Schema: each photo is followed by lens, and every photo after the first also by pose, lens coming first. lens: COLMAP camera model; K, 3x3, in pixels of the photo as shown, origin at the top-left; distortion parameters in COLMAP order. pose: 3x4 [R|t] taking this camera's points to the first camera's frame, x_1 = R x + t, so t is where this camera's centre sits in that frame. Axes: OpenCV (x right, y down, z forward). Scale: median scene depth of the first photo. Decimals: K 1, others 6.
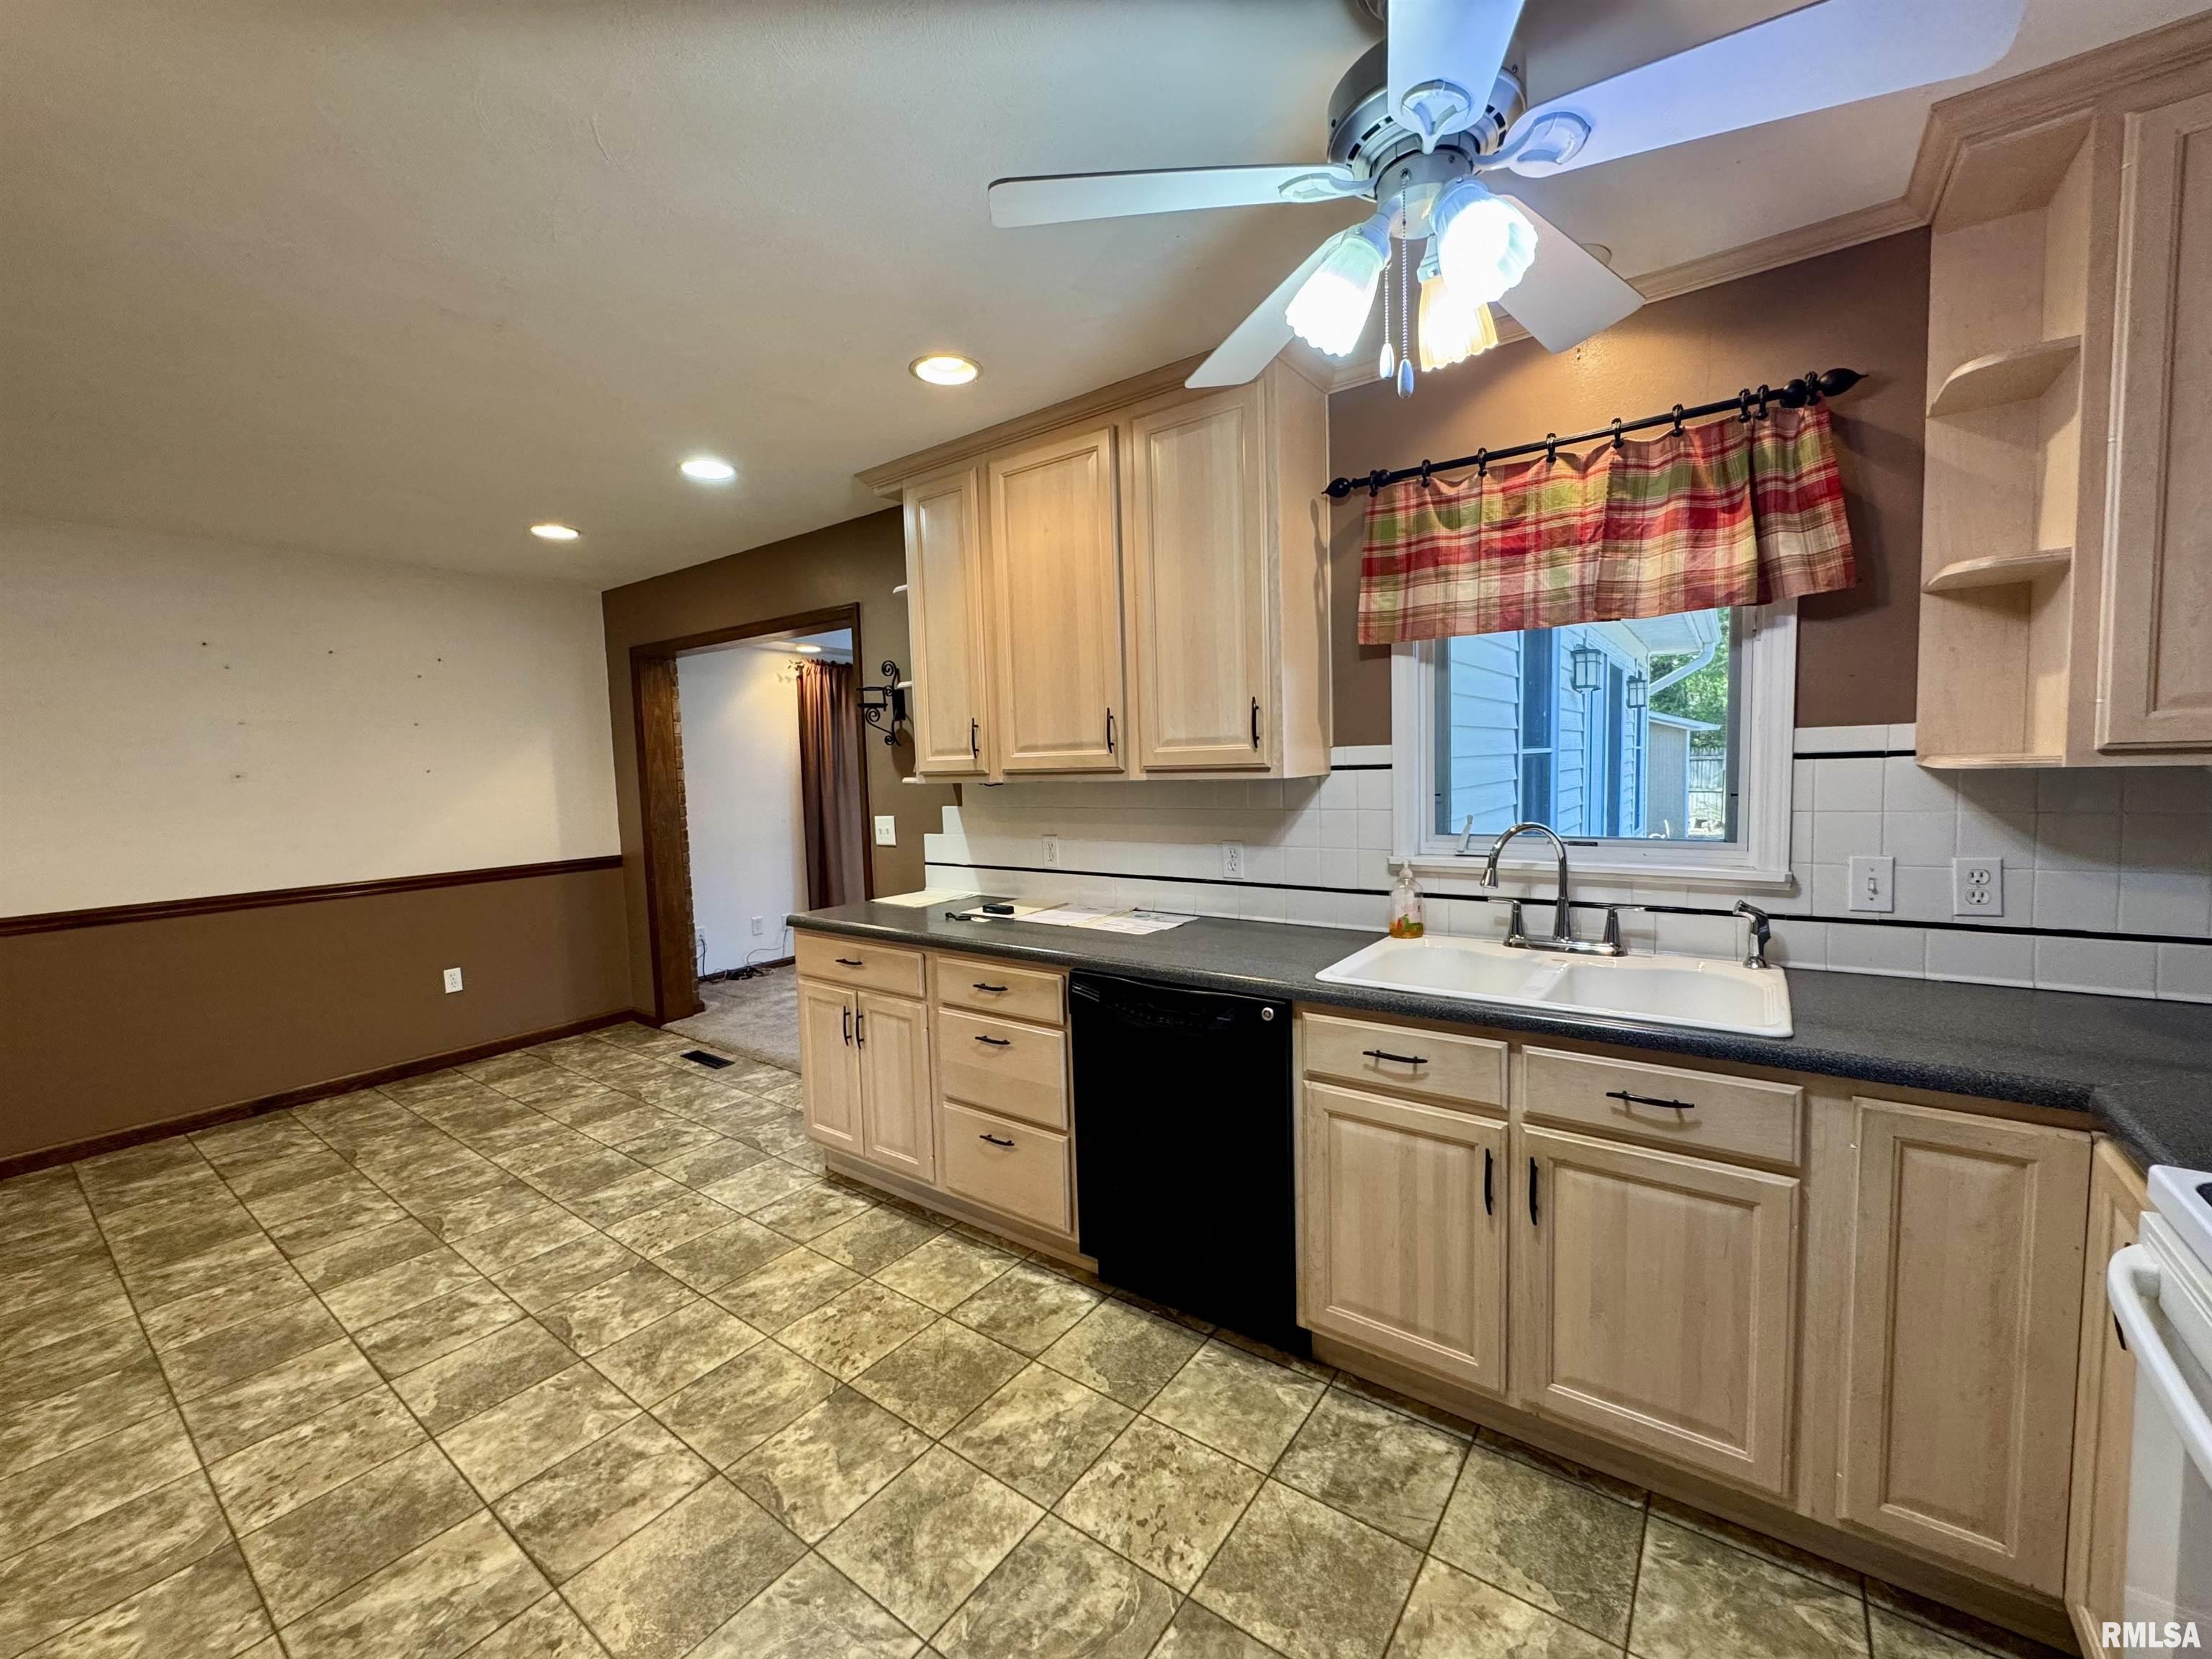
lens RADIAL K [[882.8, 0, 1104.3], [0, 882.8, 815.2], [0, 0, 1]] dist [-0.001791, 0.000897]
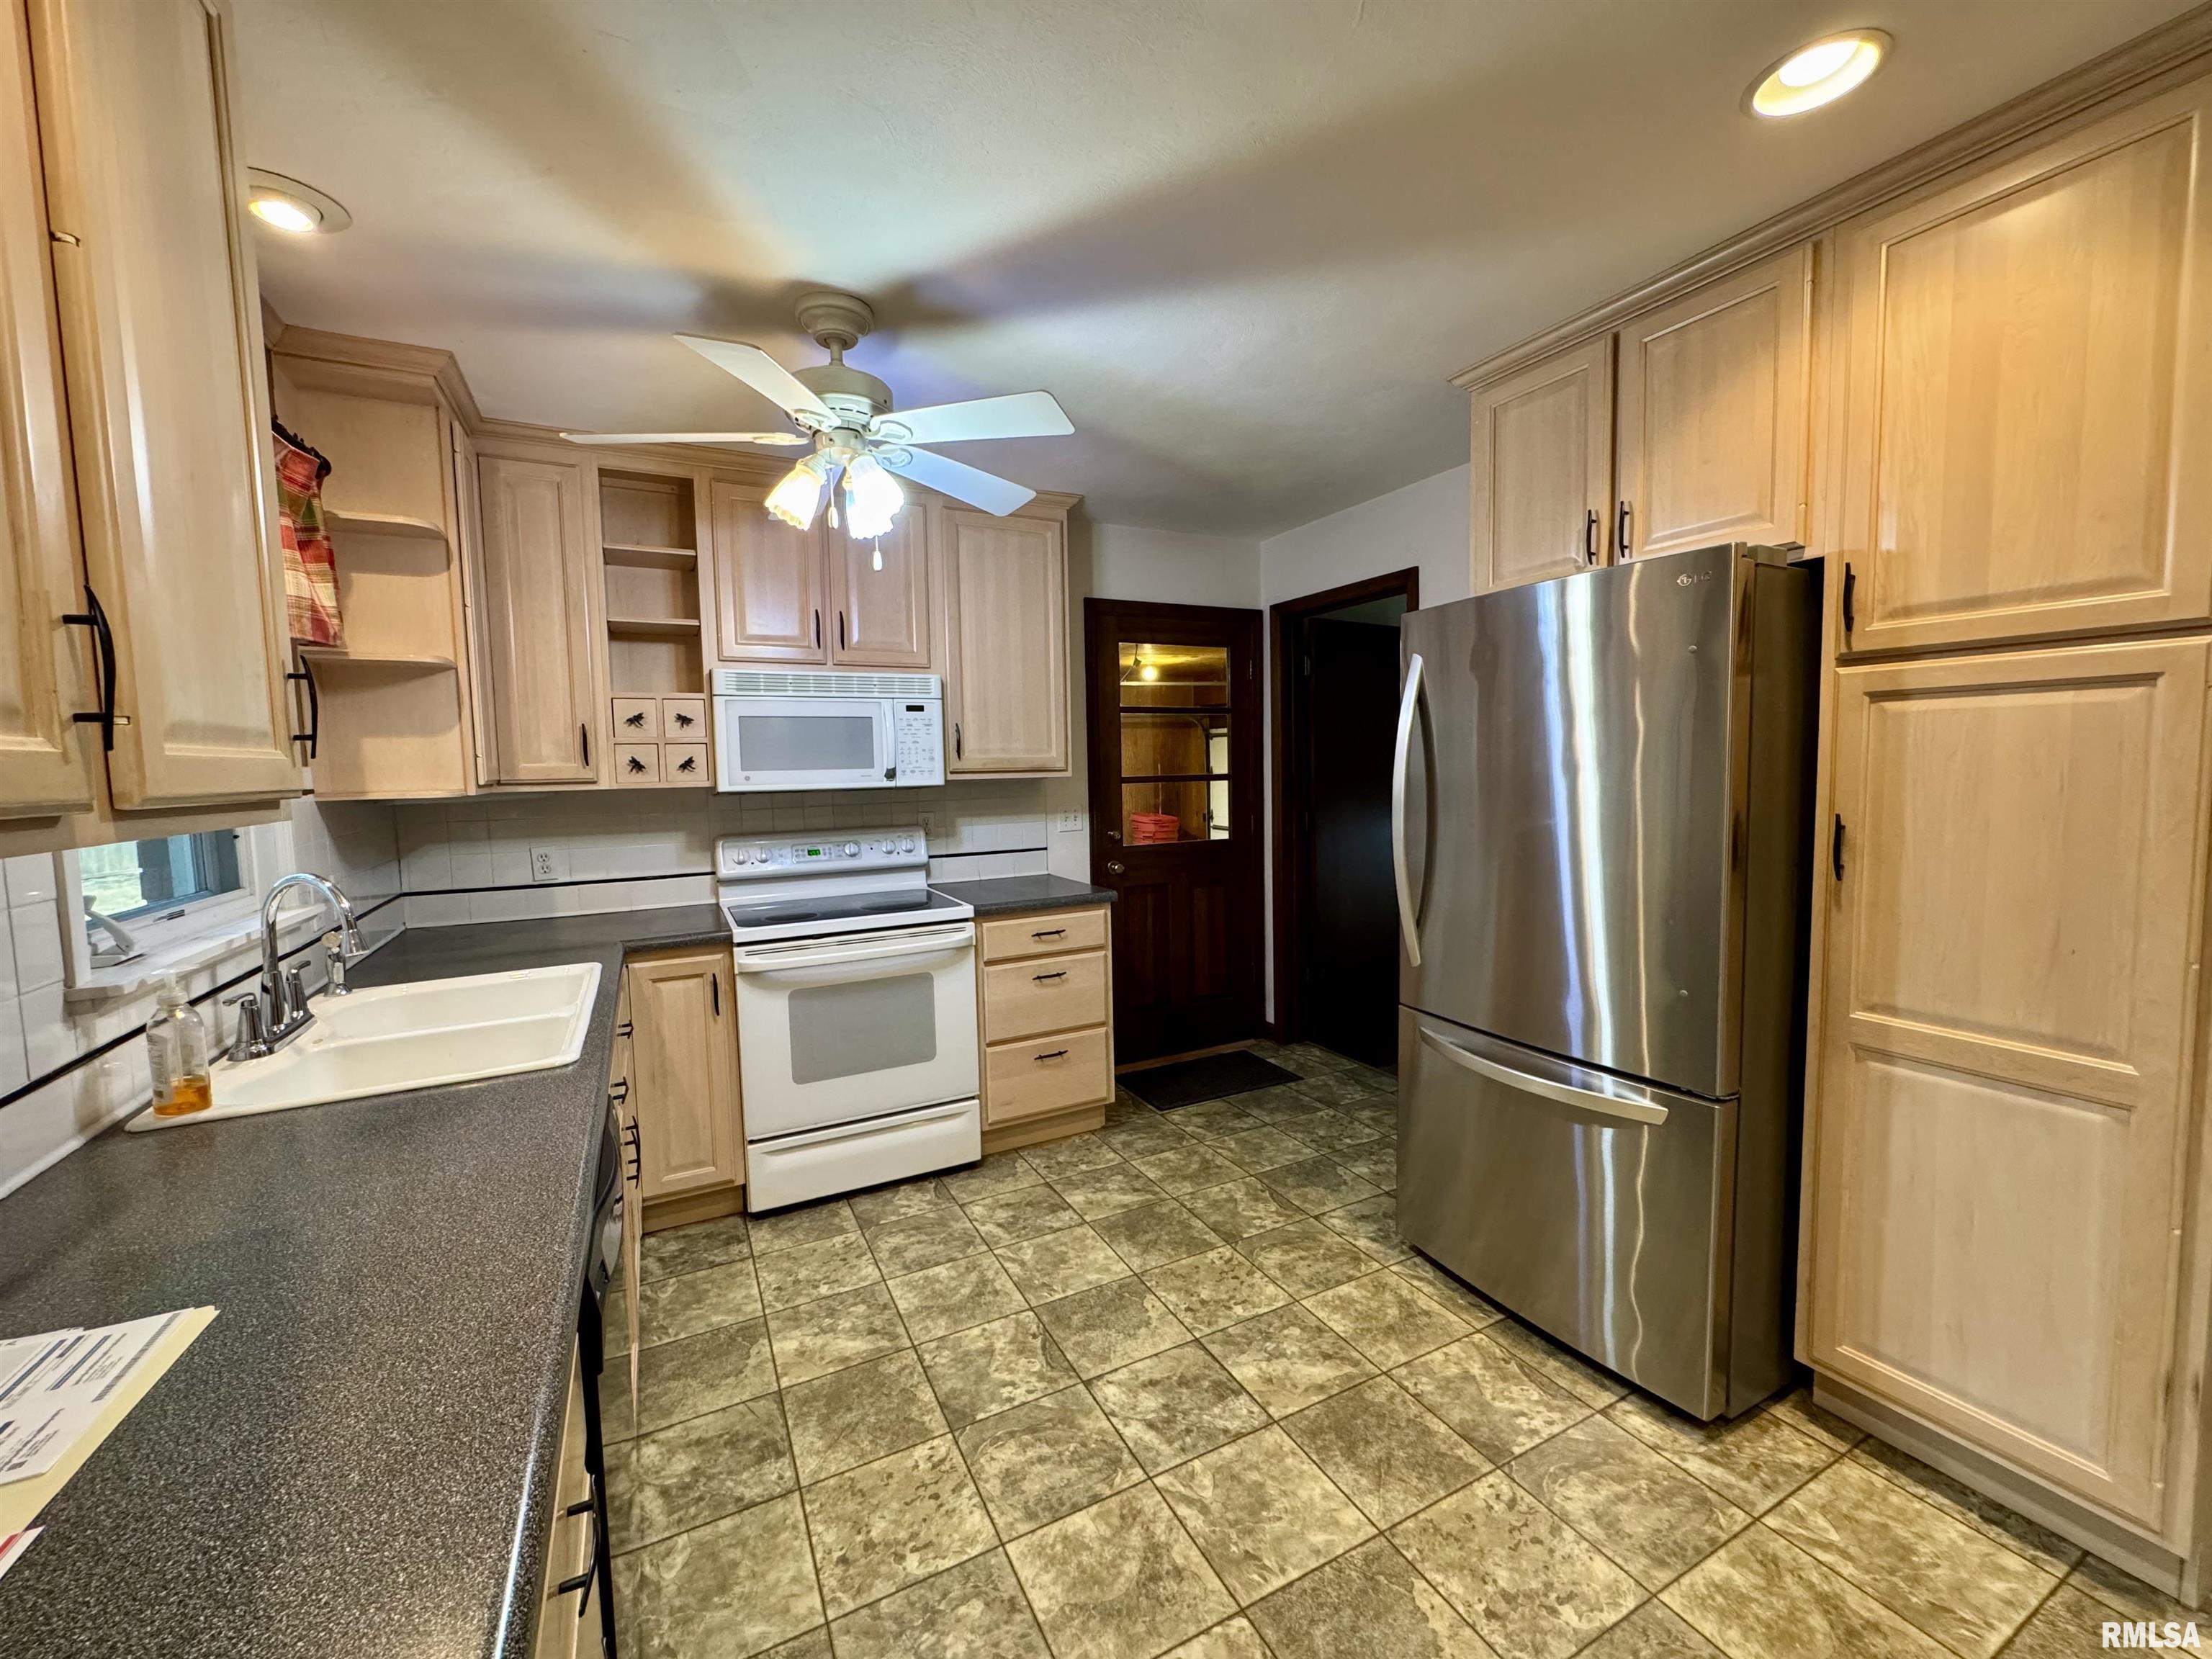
lens RADIAL K [[882.8, 0, 1104.8], [0, 882.8, 832.1], [0, 0, 1]] dist [-0.001791, 0.000897]
pose [[-0.892964, 0.017195, 0.449799, -0.640463], [0.081208, 0.989028, 0.123409, -0.086020], [-0.442742, 0.146727, -0.884563, 1.784595]]
